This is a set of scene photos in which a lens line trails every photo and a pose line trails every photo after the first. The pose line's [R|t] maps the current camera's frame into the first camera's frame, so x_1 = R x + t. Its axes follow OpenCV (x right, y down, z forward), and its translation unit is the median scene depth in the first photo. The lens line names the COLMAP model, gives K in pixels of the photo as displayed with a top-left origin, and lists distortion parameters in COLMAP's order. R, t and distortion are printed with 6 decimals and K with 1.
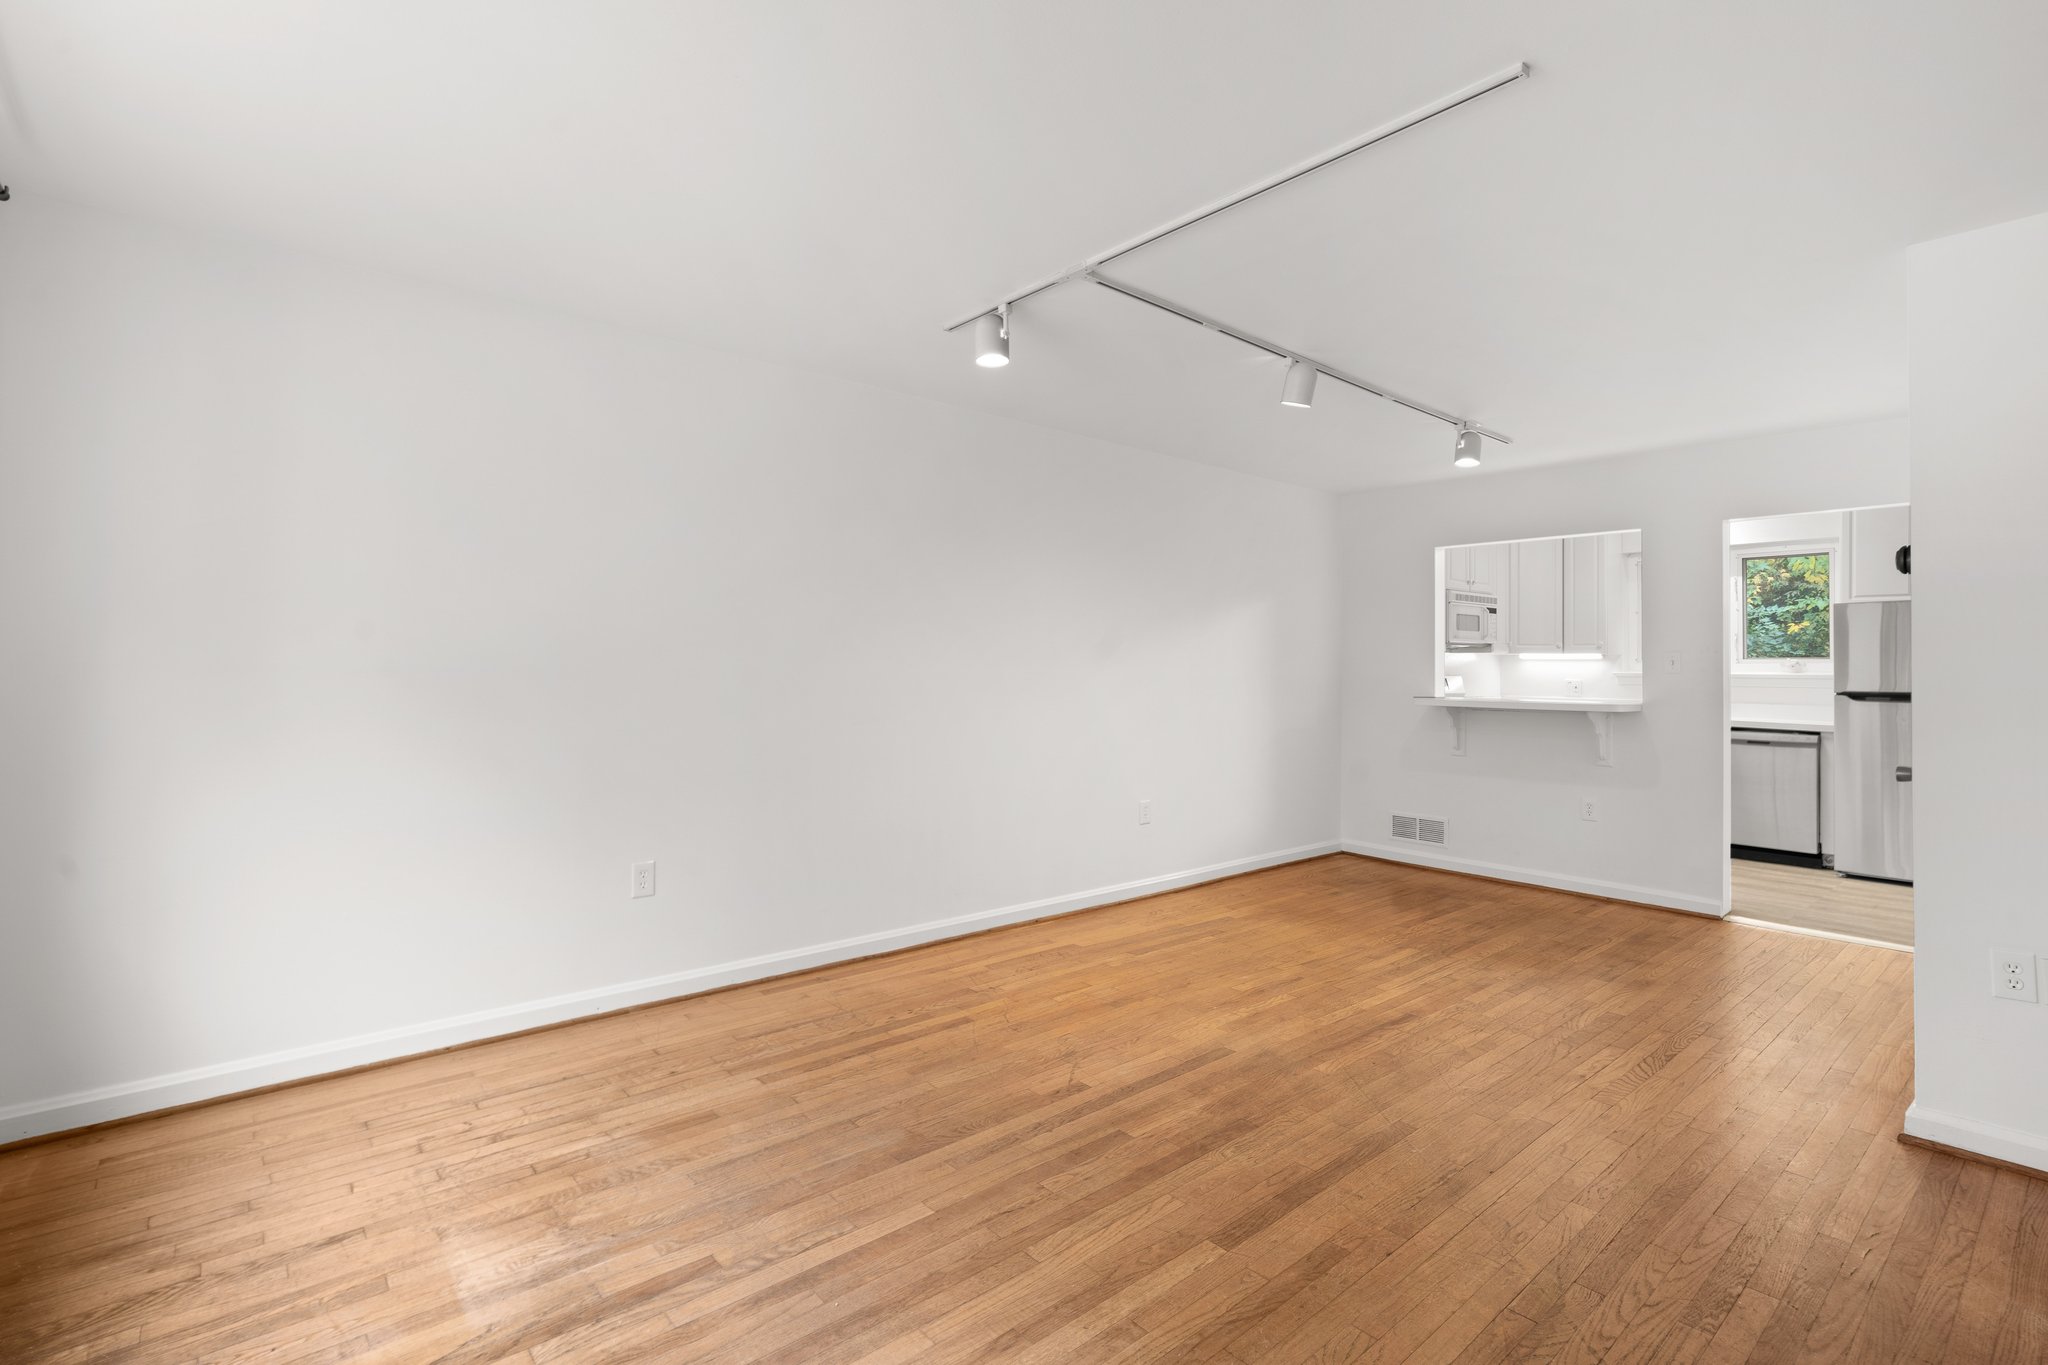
lens RADIAL K [[933.3, 0, 1036.1], [0, 933.3, 672.3], [0, 0, 1]] dist [-0.002258, 0.001409]
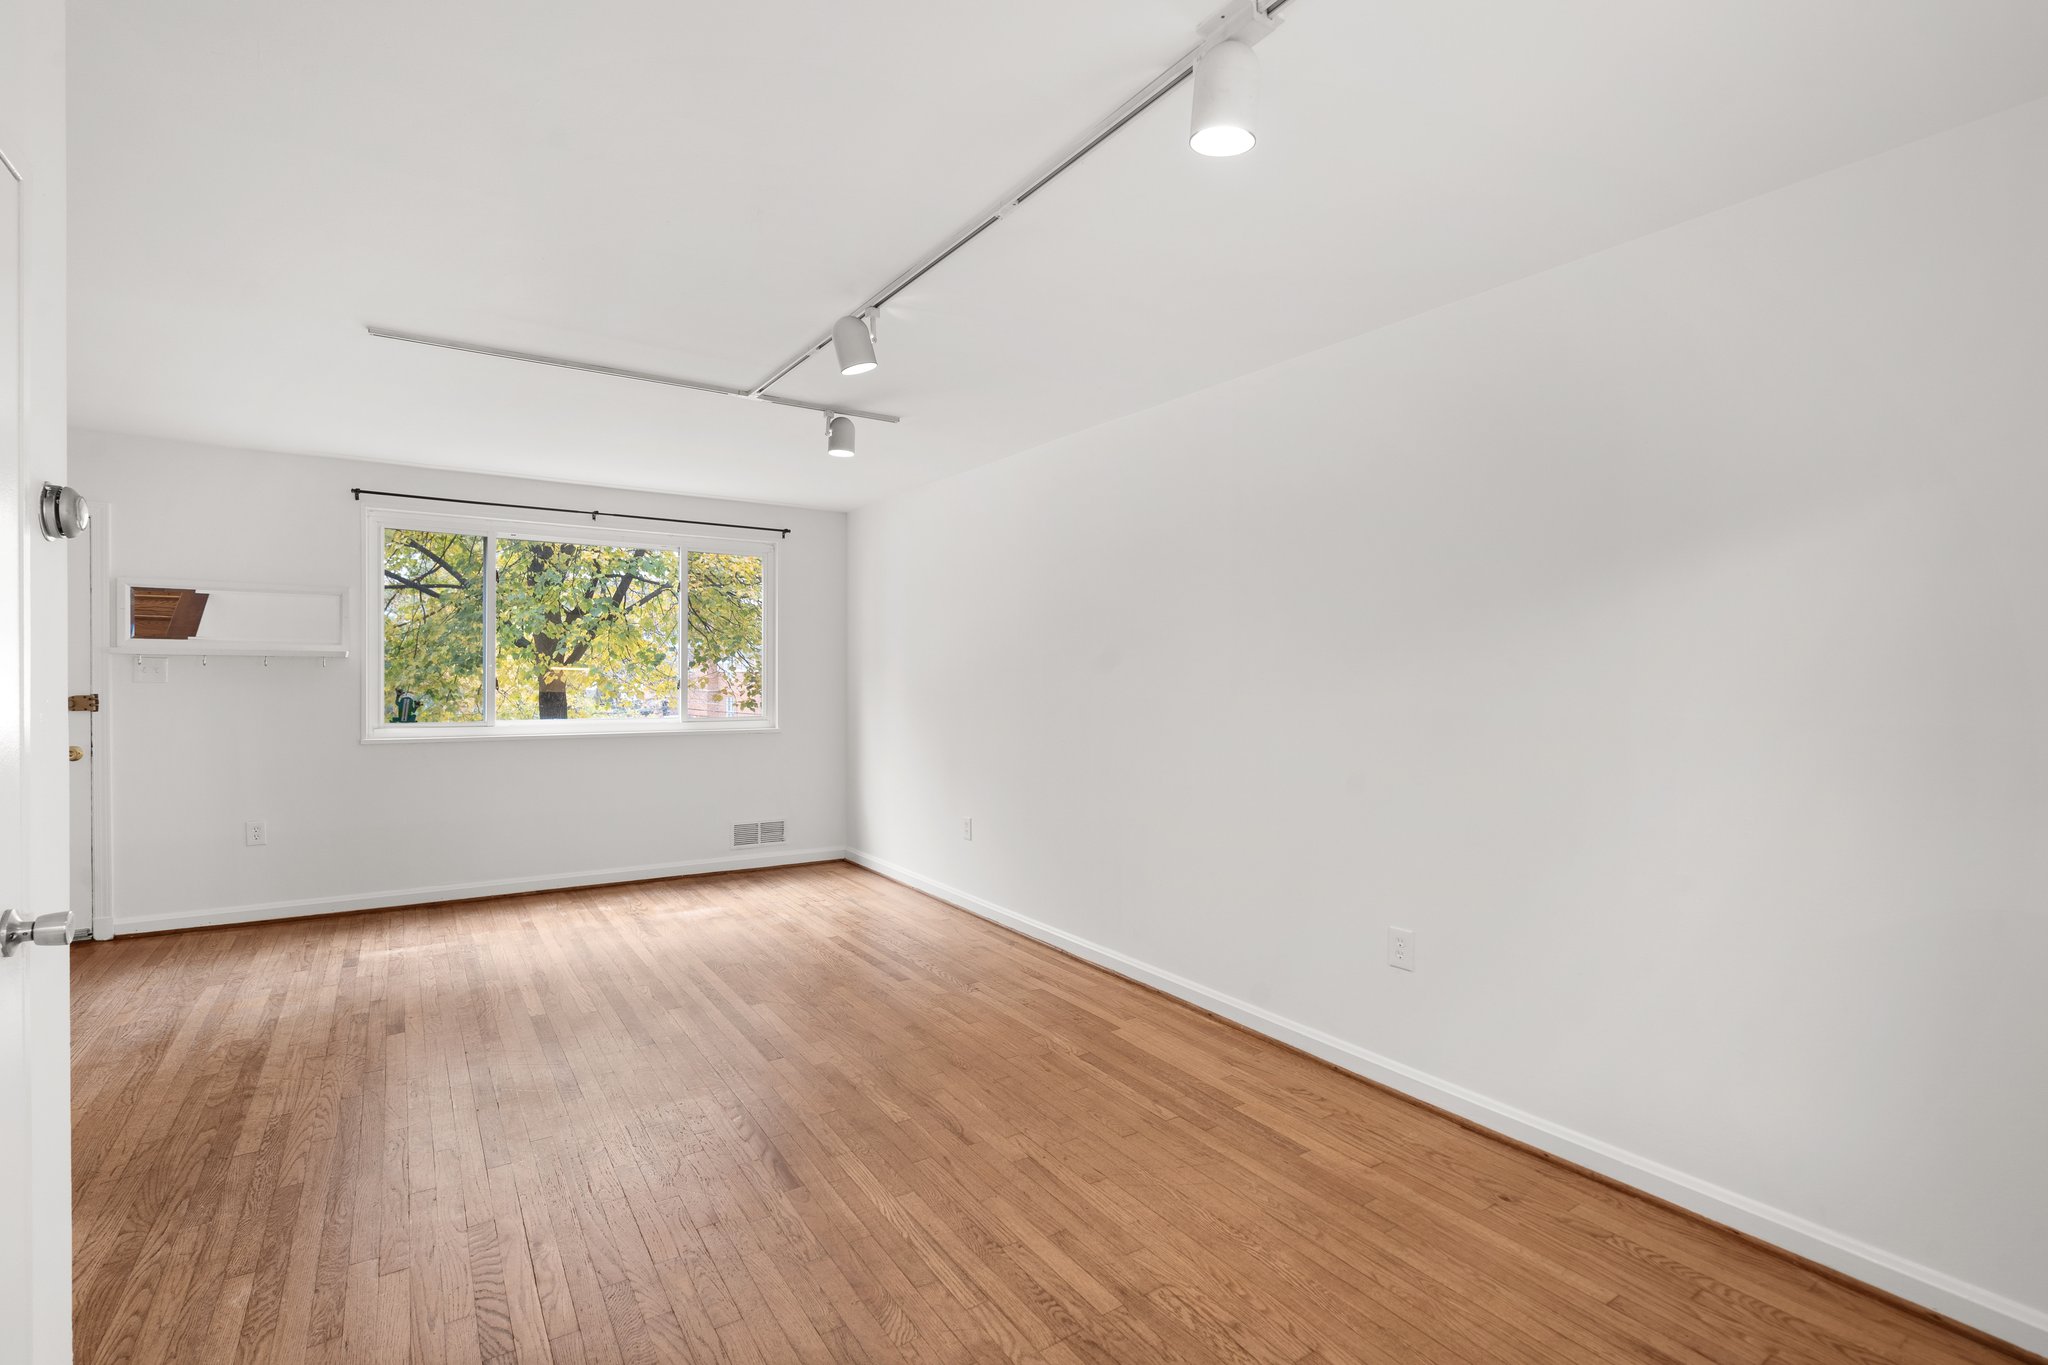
lens RADIAL K [[933.3, 0, 1007.9], [0, 933.3, 679.9], [0, 0, 1]] dist [-0.002258, 0.001409]
pose [[-0.130262, -0.001691, -0.991478, 1.026190], [-0.010040, 0.999950, -0.000387, -0.021692], [0.991429, 0.009904, -0.130273, 1.174266]]
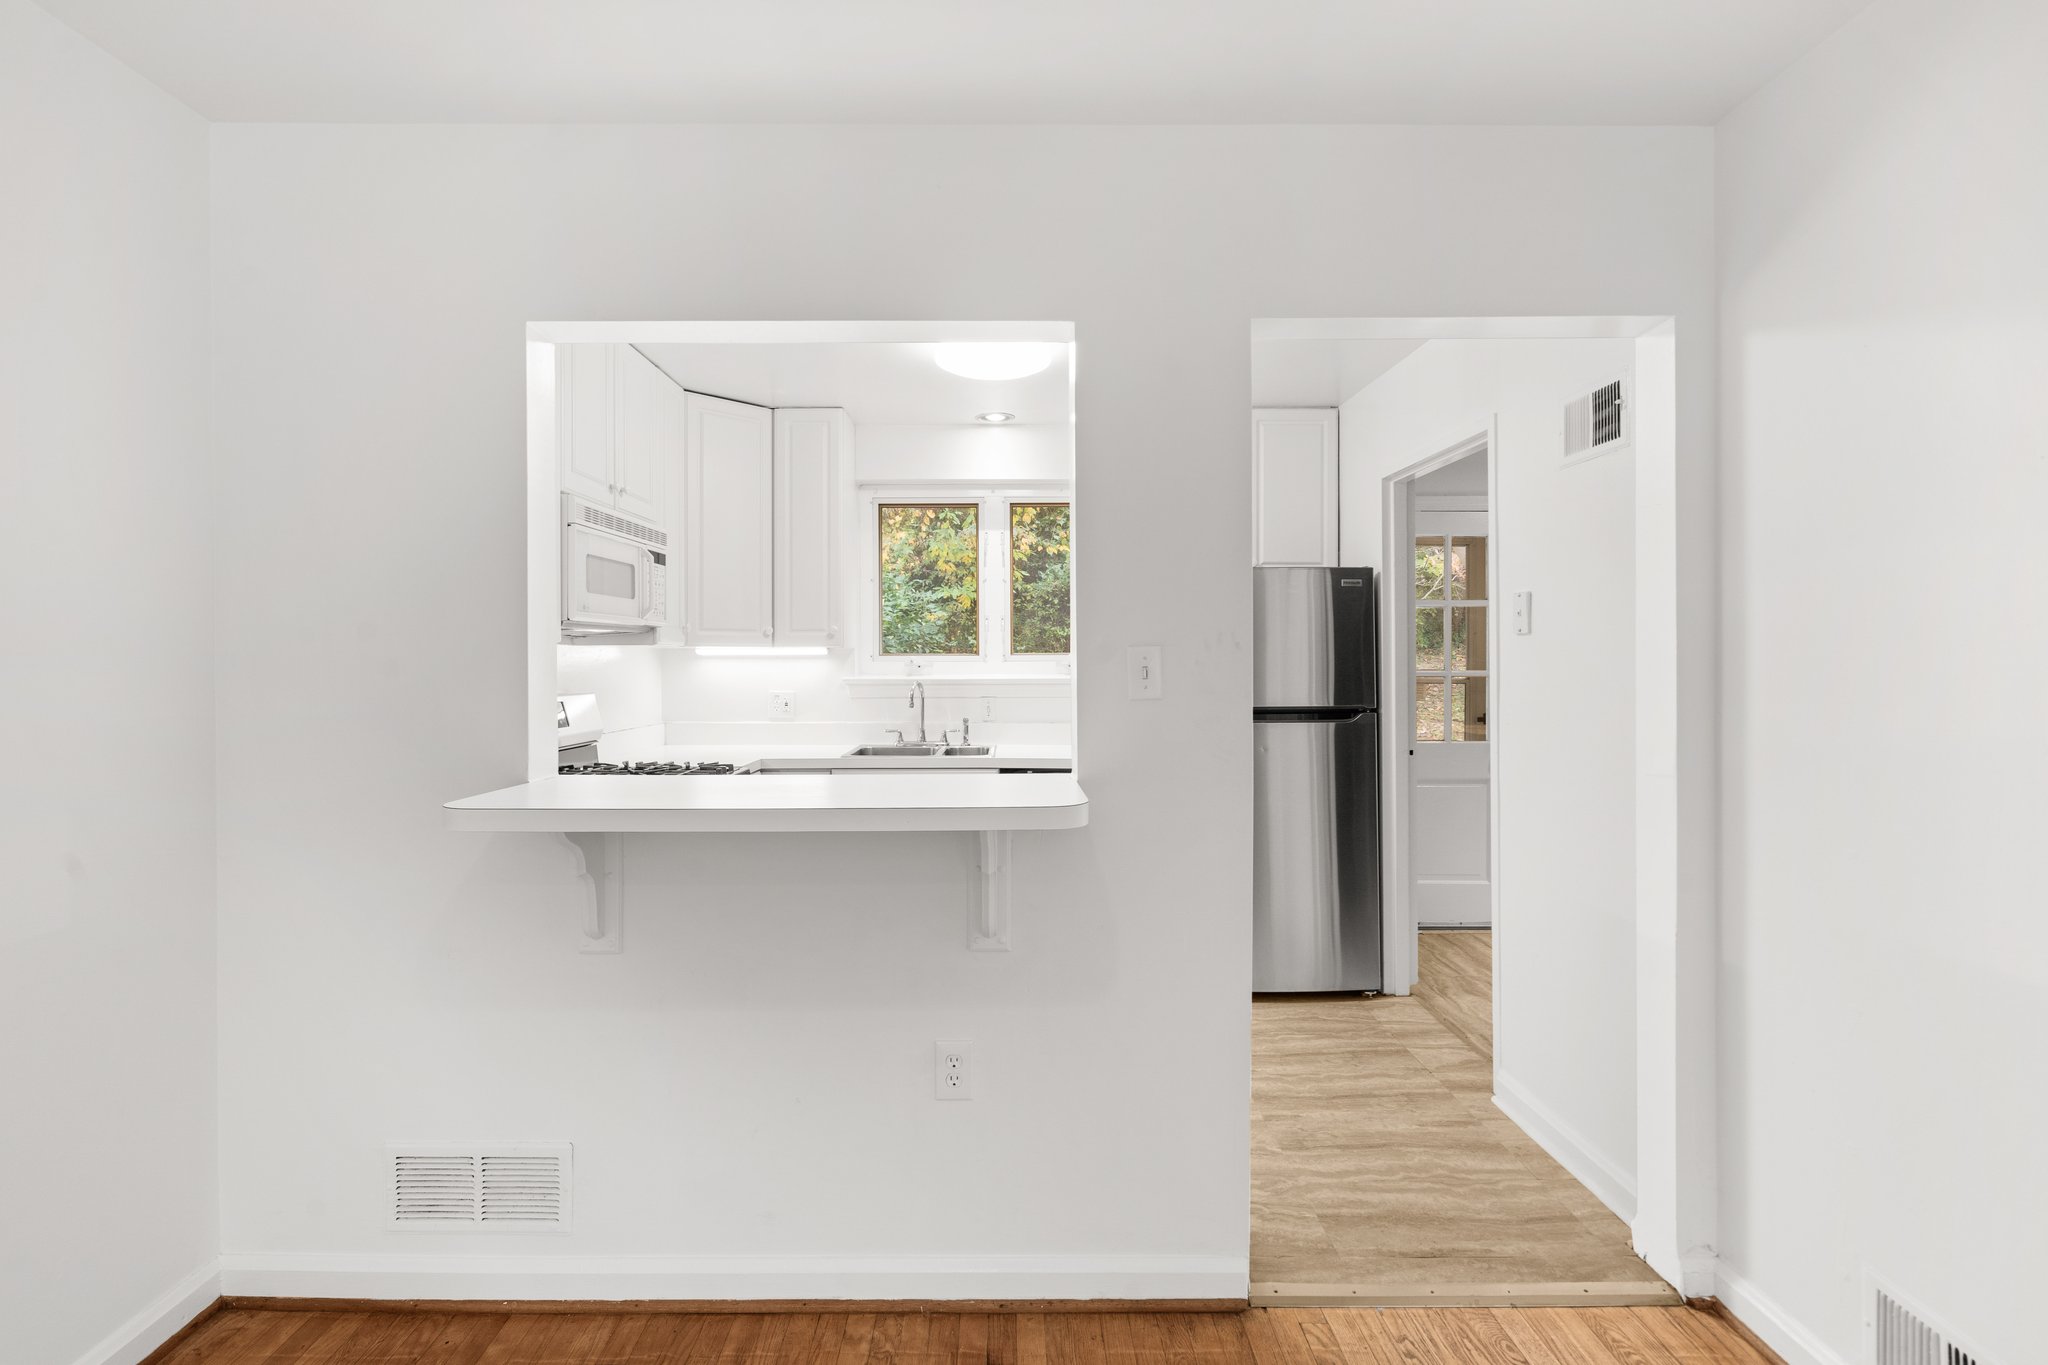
lens RADIAL K [[933.3, 0, 1022.9], [0, 933.3, 648.1], [0, 0, 1]] dist [-0.002258, 0.001409]
pose [[0.642023, -0.000648, 0.766685, 0.470482], [0.009679, 0.999927, -0.007260, -0.027953], [-0.766624, 0.012081, 0.641982, 1.070890]]
